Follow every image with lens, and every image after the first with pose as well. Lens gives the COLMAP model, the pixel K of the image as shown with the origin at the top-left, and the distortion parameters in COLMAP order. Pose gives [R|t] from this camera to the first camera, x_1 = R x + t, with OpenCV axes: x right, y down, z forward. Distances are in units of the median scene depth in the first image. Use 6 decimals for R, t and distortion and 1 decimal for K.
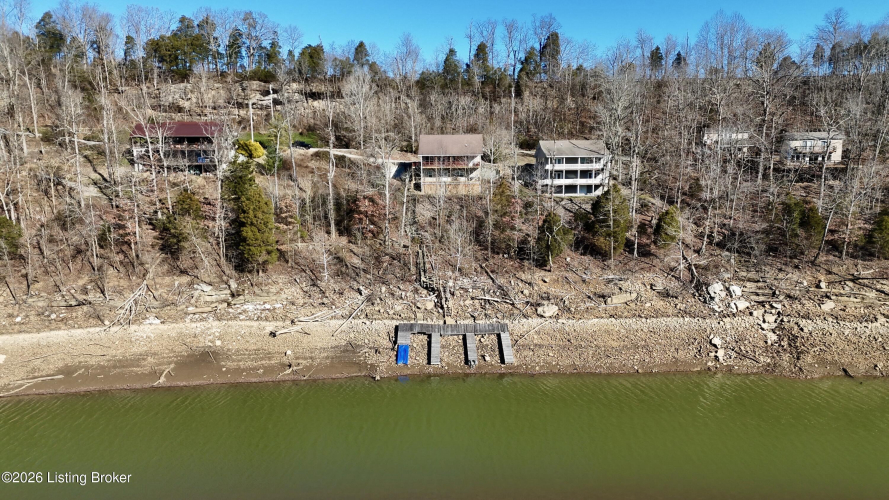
lens RADIAL K [[653.7, 0, 464.3], [0, 653.7, 251.0], [0, 0, 1]] dist [0.025211, -0.001970]
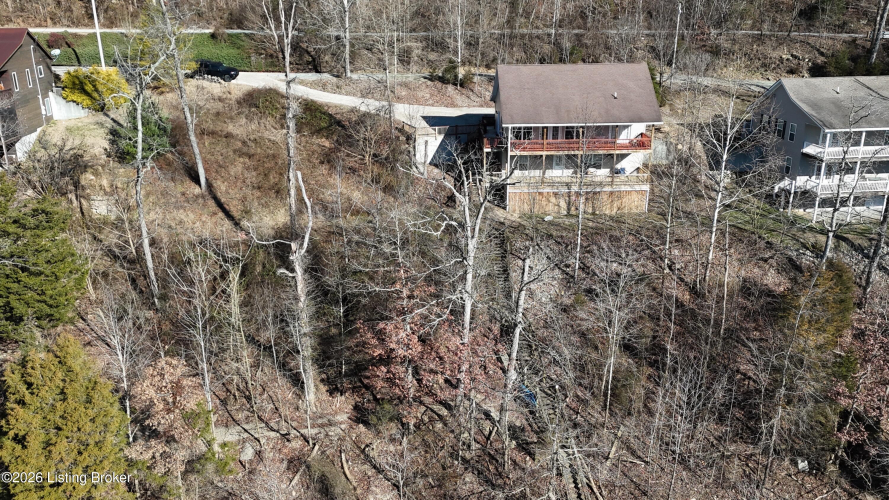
lens RADIAL K [[653.7, 0, 464.3], [0, 653.7, 251.0], [0, 0, 1]] dist [0.025211, -0.001970]
pose [[0.997811, -0.019386, 0.063228, -0.119193], [0.004599, 0.974096, 0.226087, -0.157412], [-0.065973, -0.225301, 0.972053, 0.575971]]
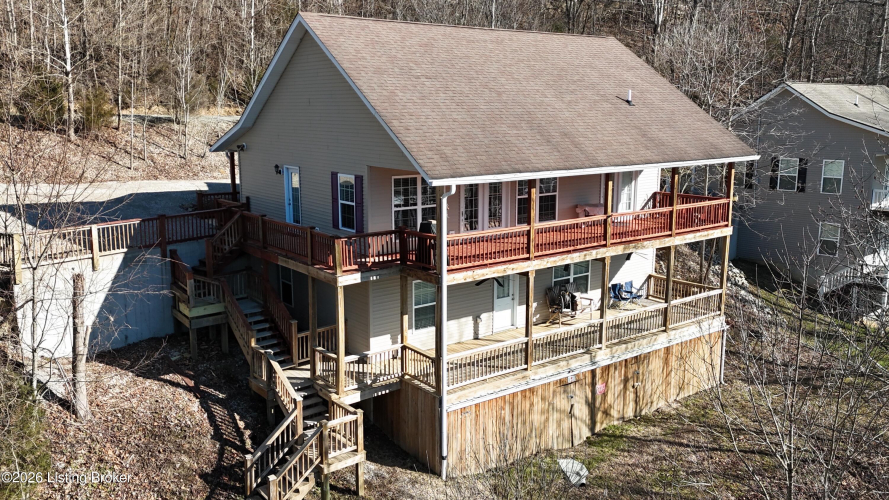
lens RADIAL K [[715.8, 0, 444.5], [0, 715.8, 250.0], [0, 0, 1]] dist [0.008210, -0.000190]
pose [[0.775036, -0.110511, 0.622179, -0.142281], [0.075333, 0.993726, 0.082665, -0.140498], [-0.627410, -0.017197, 0.778499, 0.881610]]
